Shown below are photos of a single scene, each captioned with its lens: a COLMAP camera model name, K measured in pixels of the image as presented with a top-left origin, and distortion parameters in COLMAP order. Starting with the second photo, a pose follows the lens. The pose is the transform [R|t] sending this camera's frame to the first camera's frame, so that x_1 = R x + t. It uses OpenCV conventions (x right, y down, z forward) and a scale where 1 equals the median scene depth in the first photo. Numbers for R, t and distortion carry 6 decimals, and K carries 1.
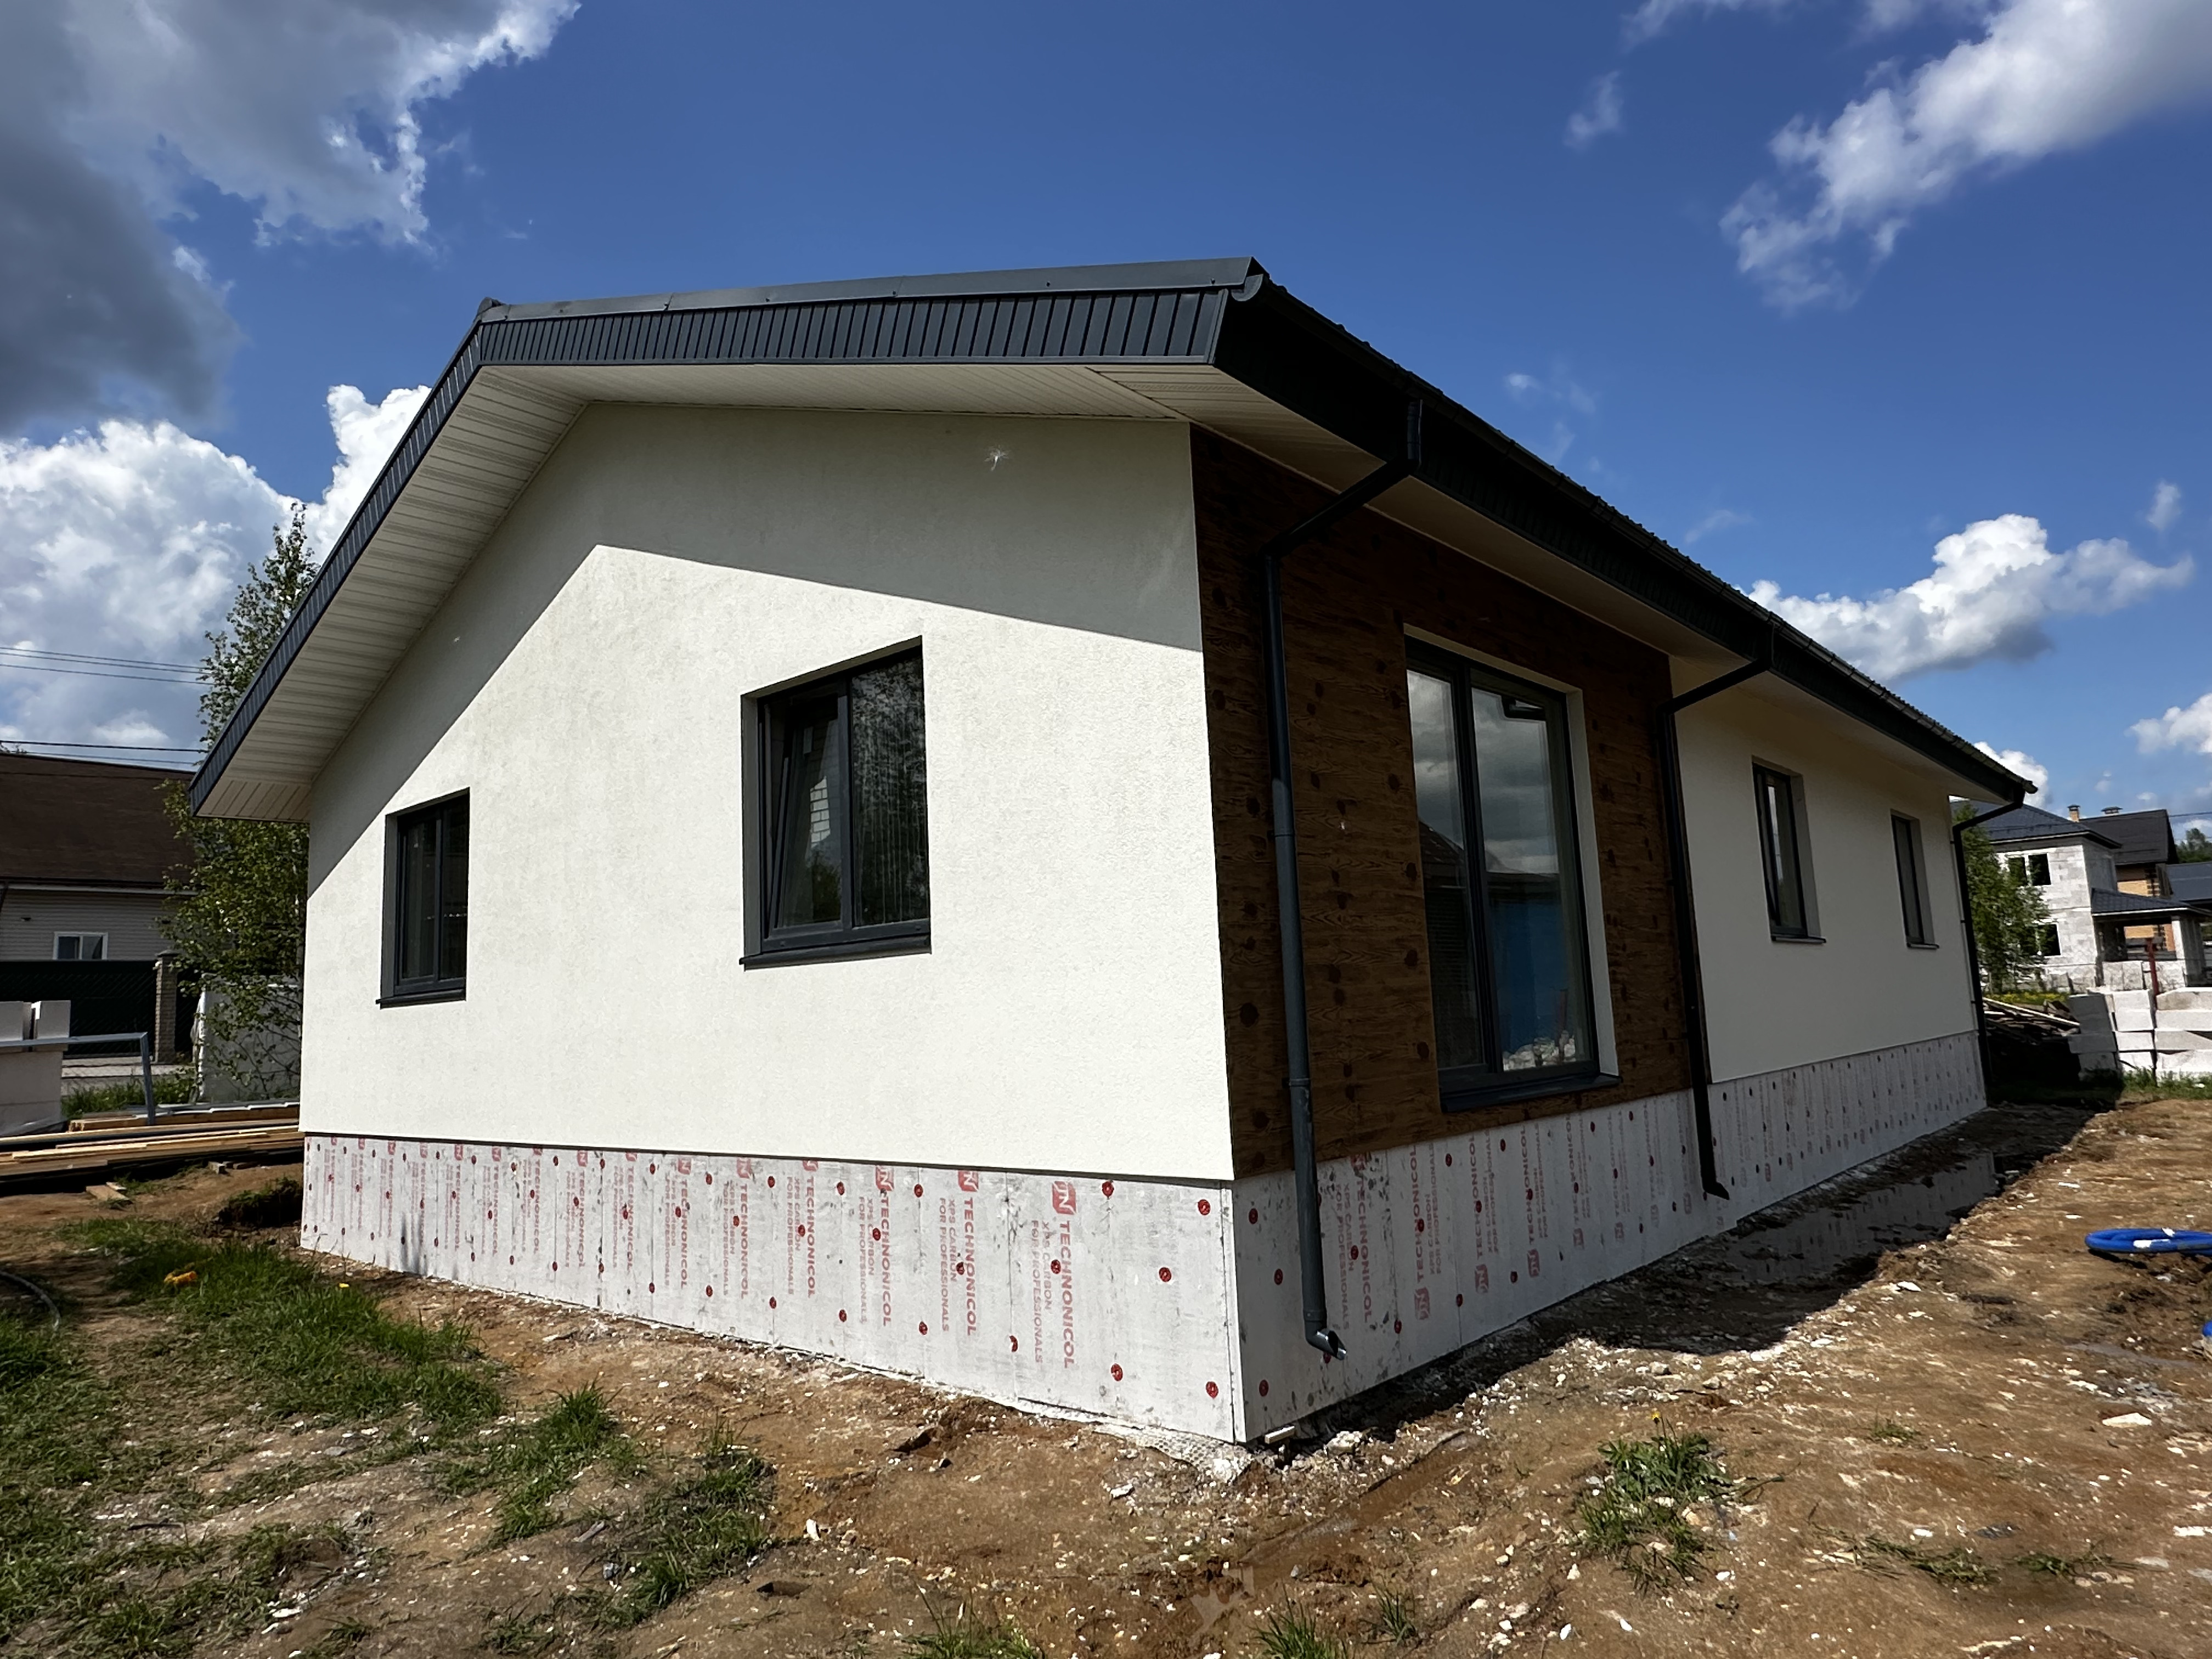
lens RADIAL K [[1359.1, 0, 1108.1], [0, 1359.1, 829.4], [0, 0, 1]] dist [-0.004718, 0.000880]
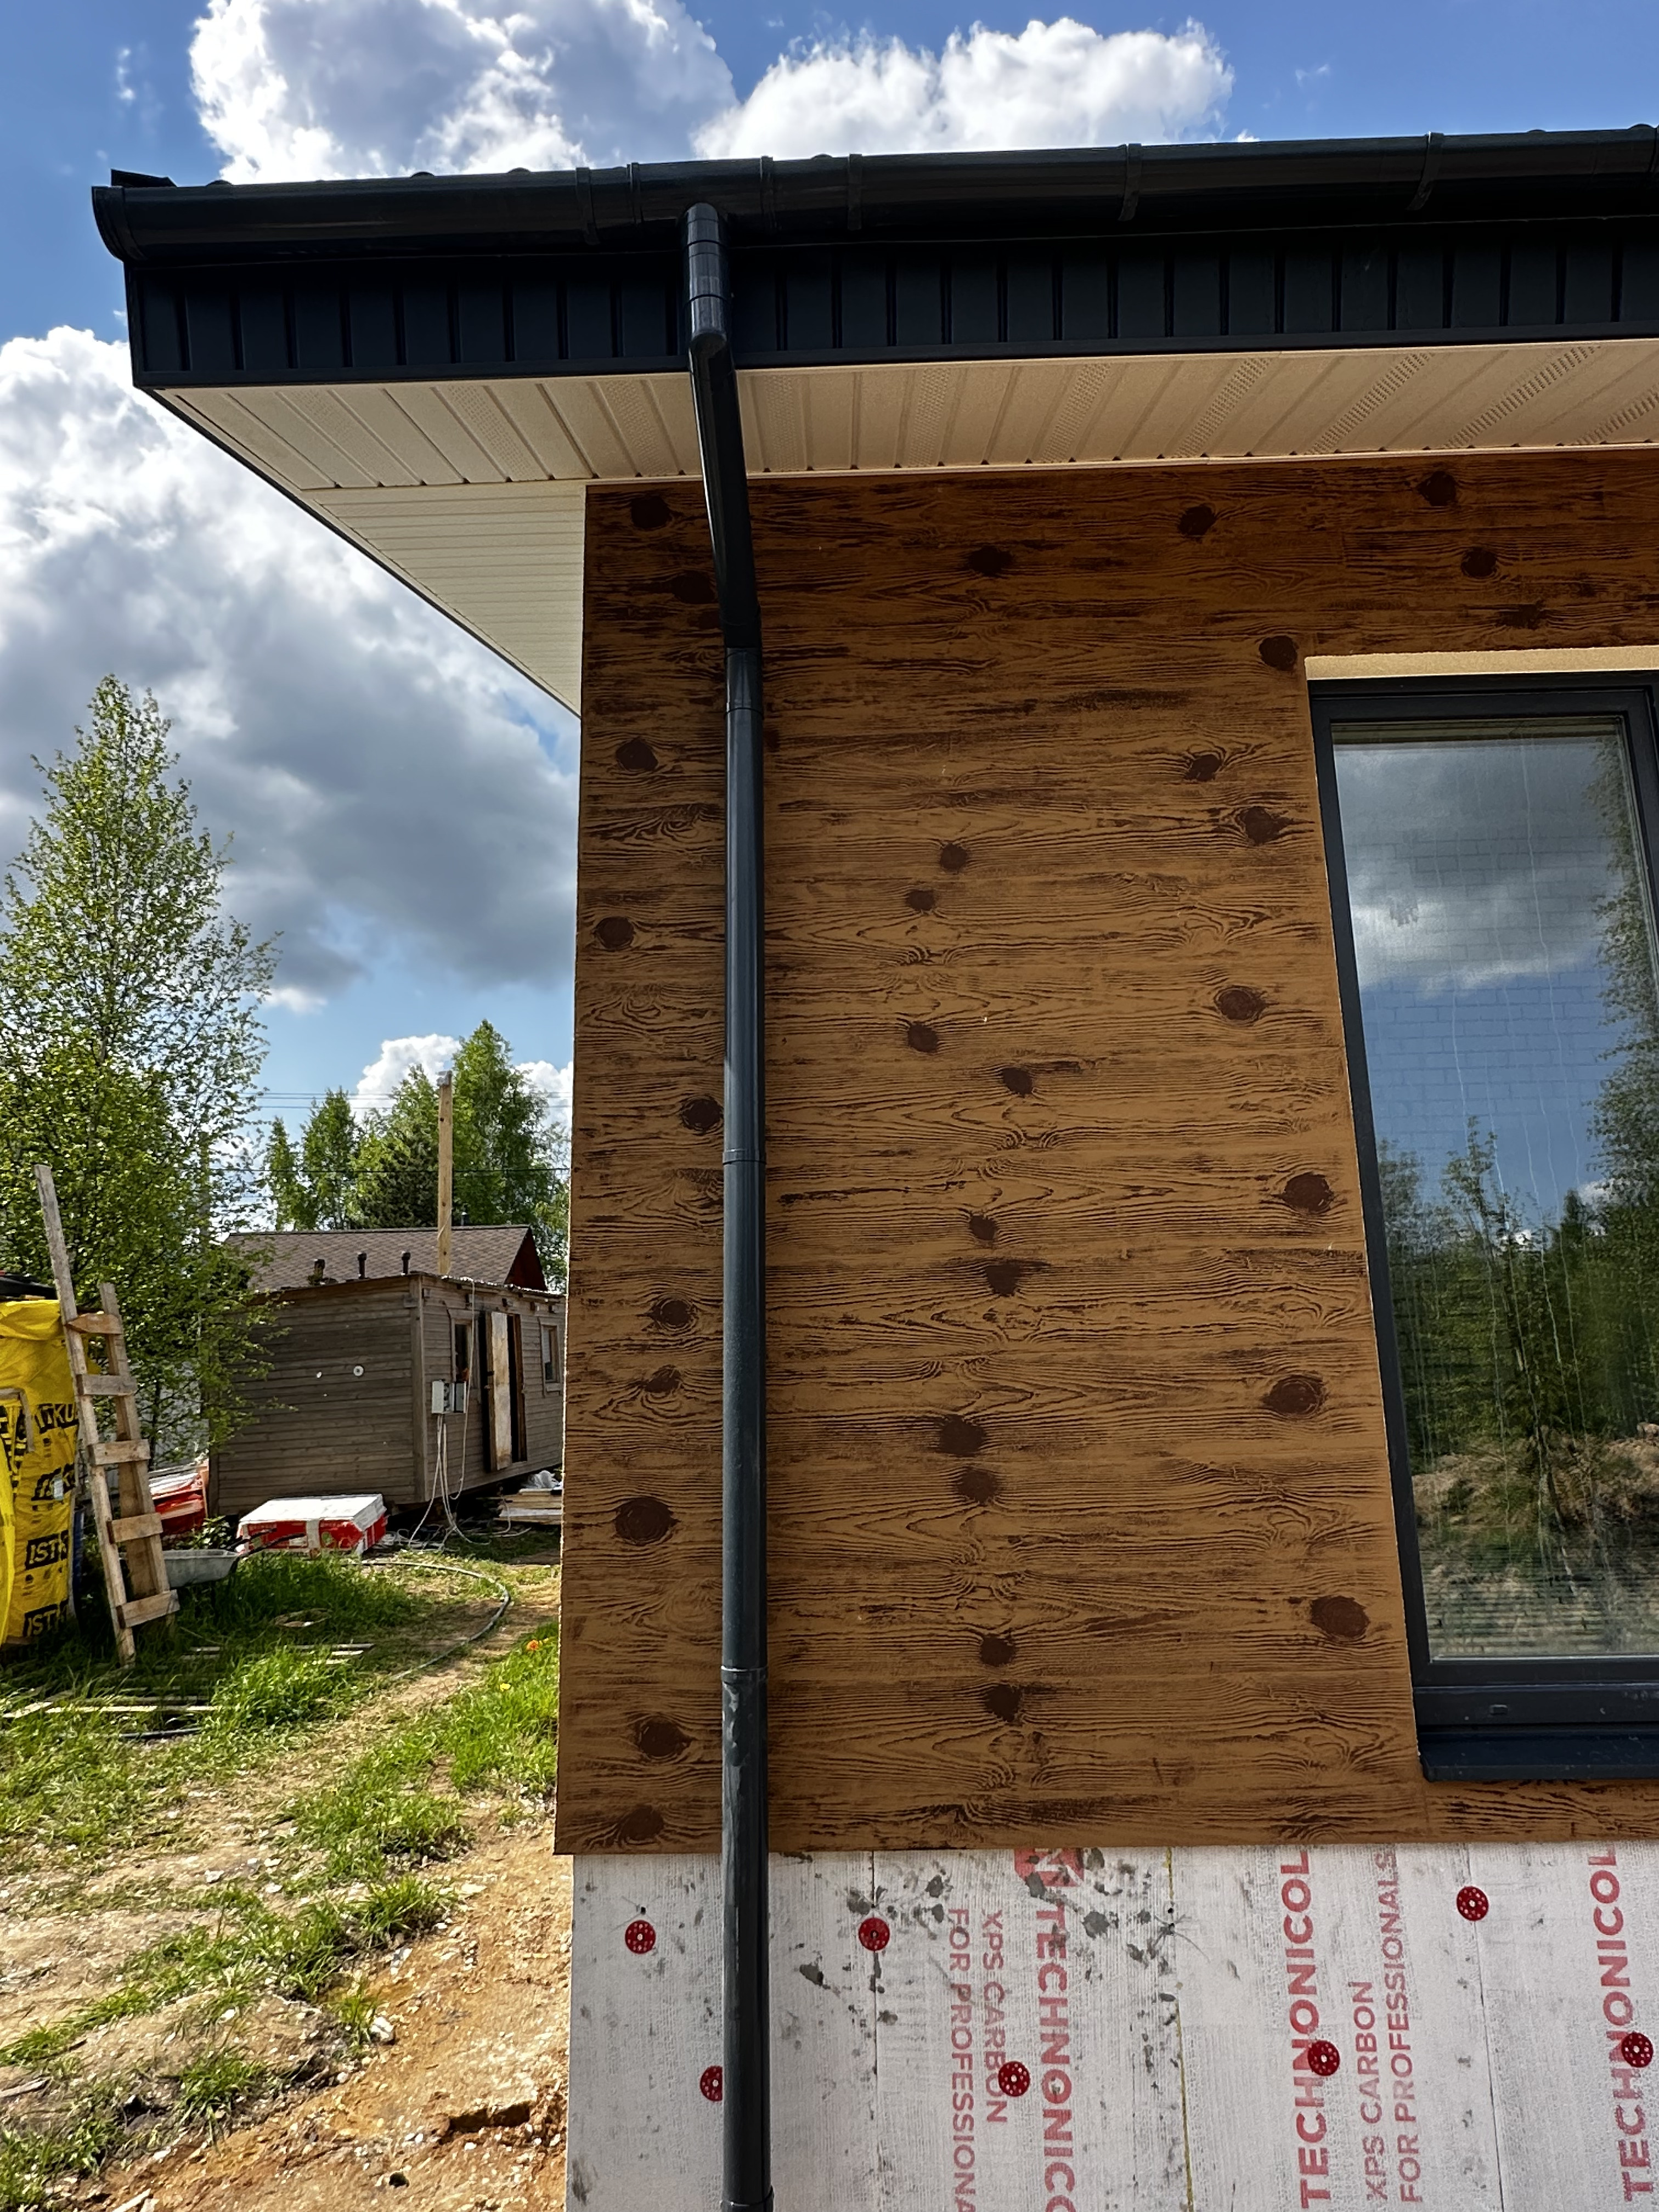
lens RADIAL K [[1359.1, 0, 832.5], [0, 1359.1, 1107.3], [0, 0, 1]] dist [-0.004718, 0.000880]
pose [[0.640872, -0.134892, -0.755703, 0.486823], [0.094998, 0.990809, -0.096296, 0.032572], [0.761747, -0.010077, 0.647797, 0.629188]]
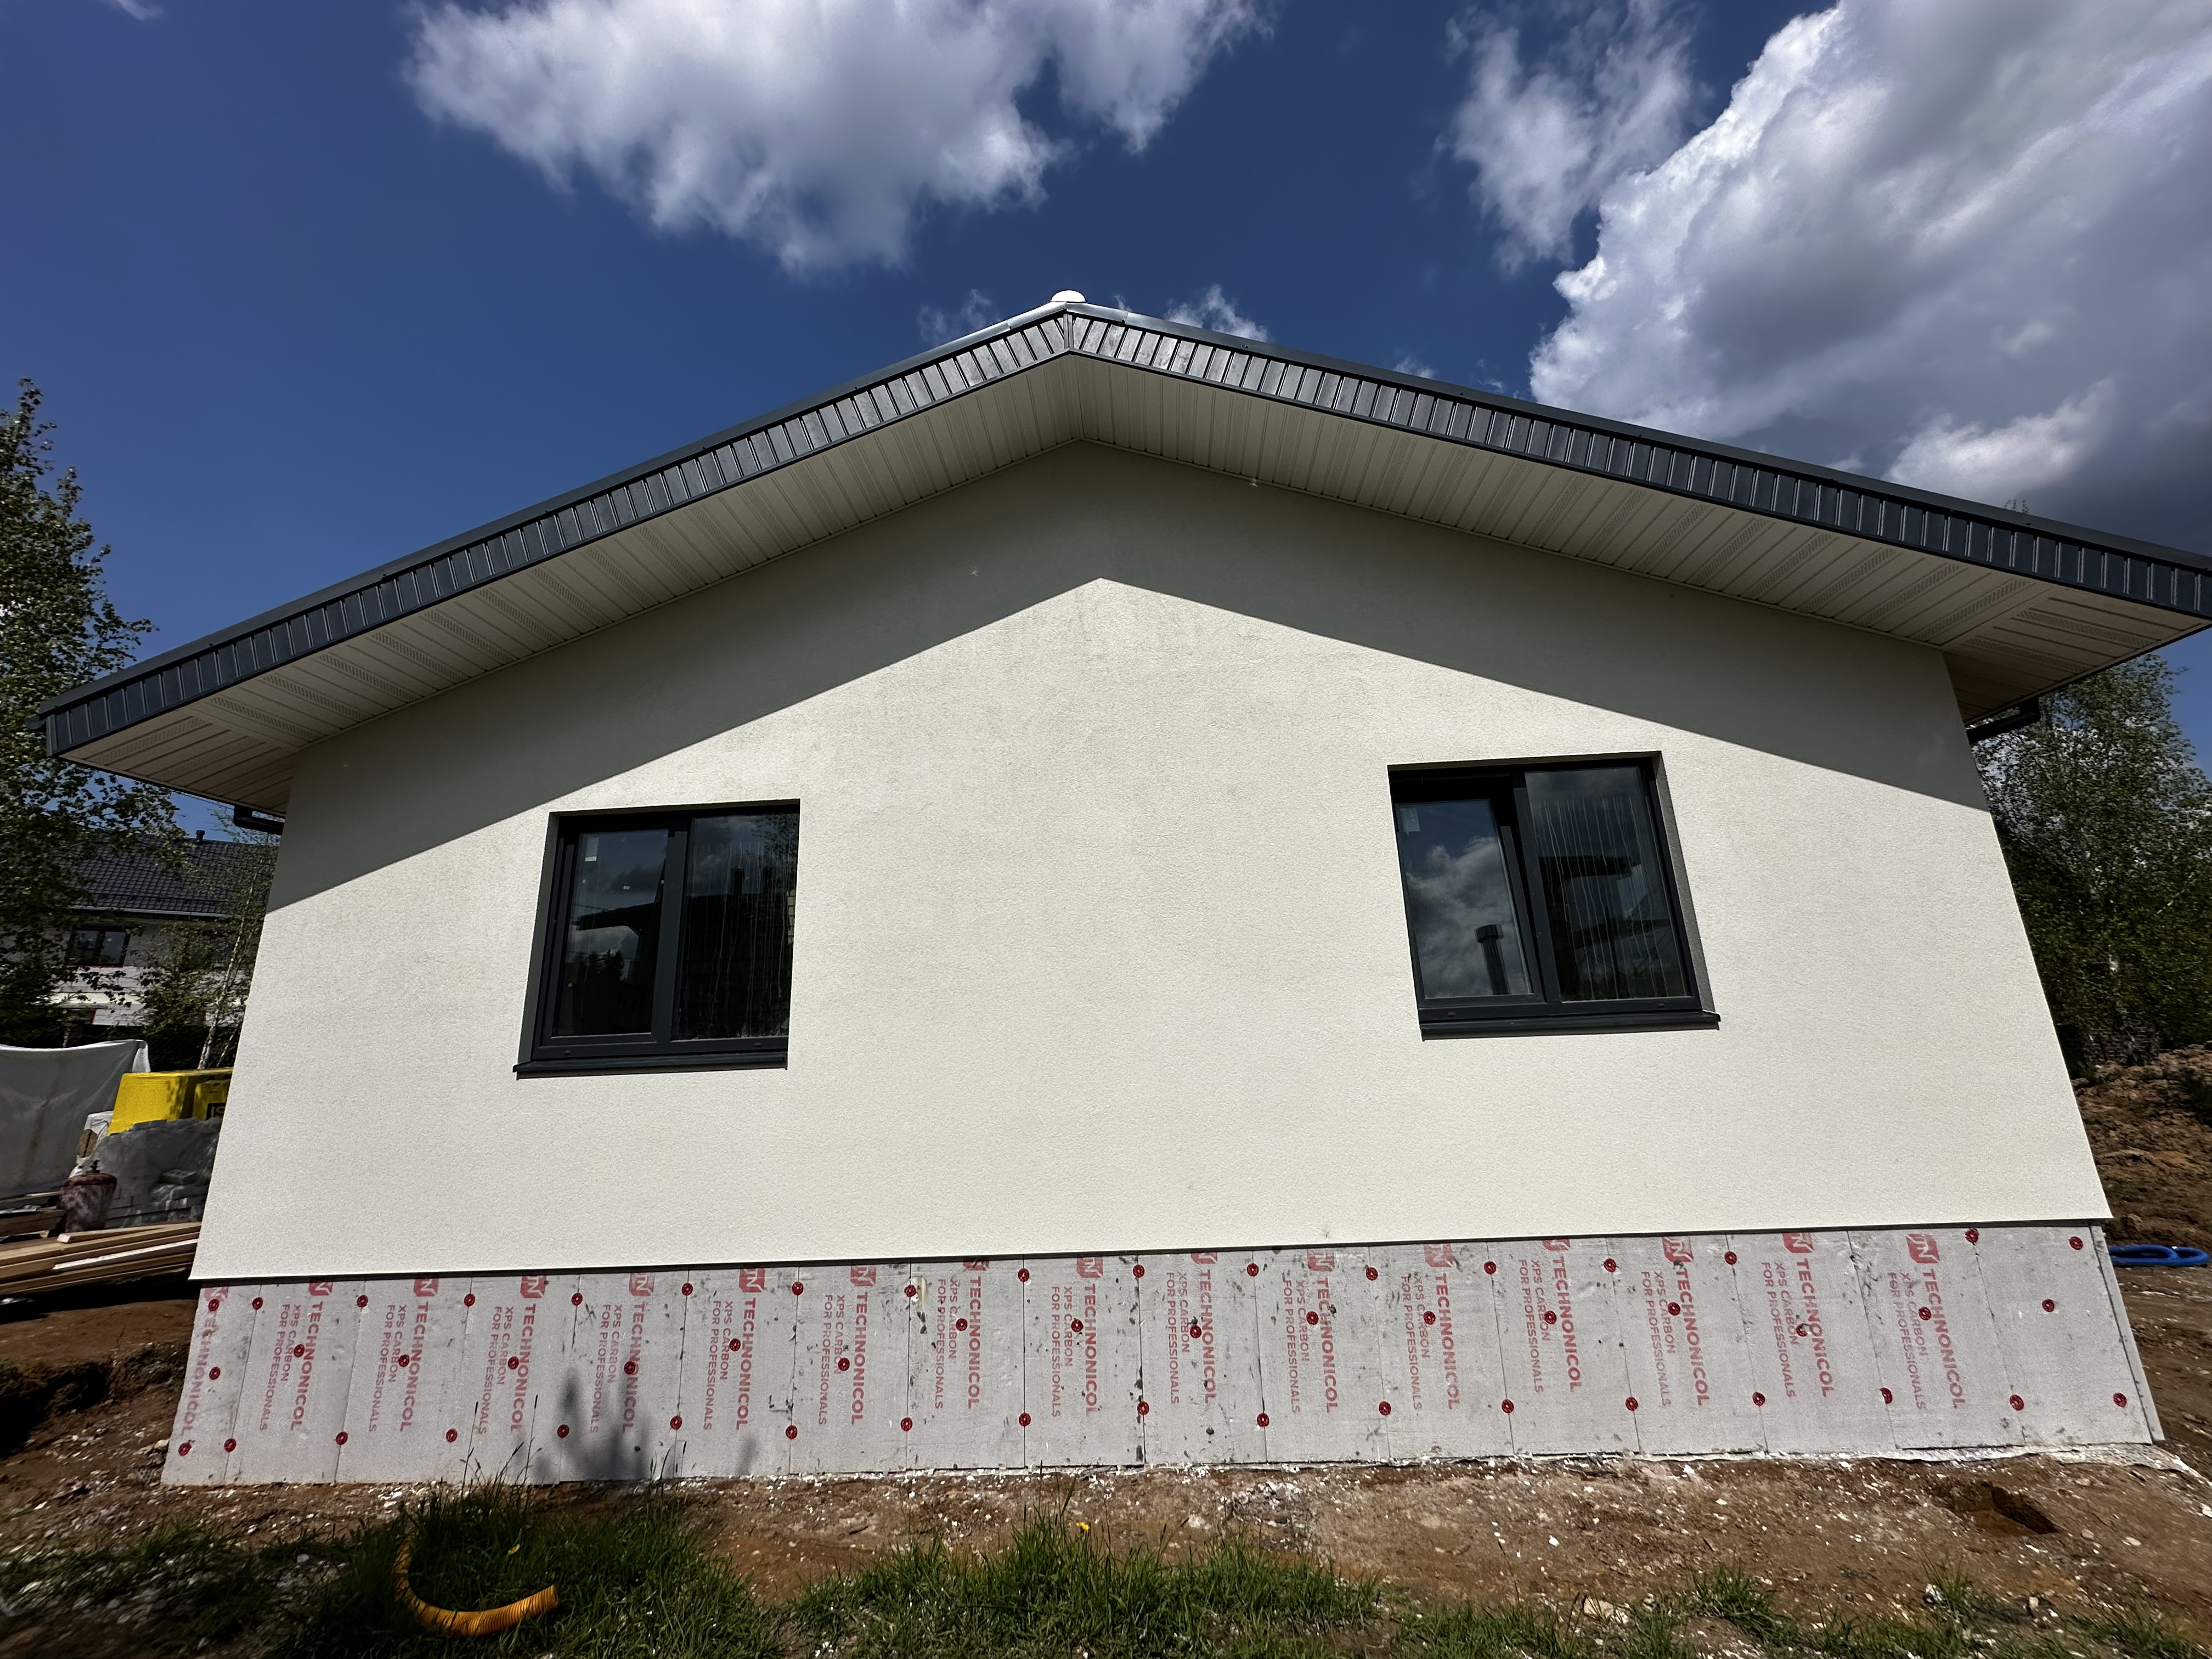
lens RADIAL K [[942.6, 0, 1105.2], [0, 942.6, 839.9], [0, 0, 1]] dist [-0.004728, 0.000393]
pose [[0.786268, 0.184651, 0.589650, -1.035969], [-0.084978, 0.977549, -0.192811, 0.135199], [-0.612015, 0.101494, 0.784307, 0.713820]]
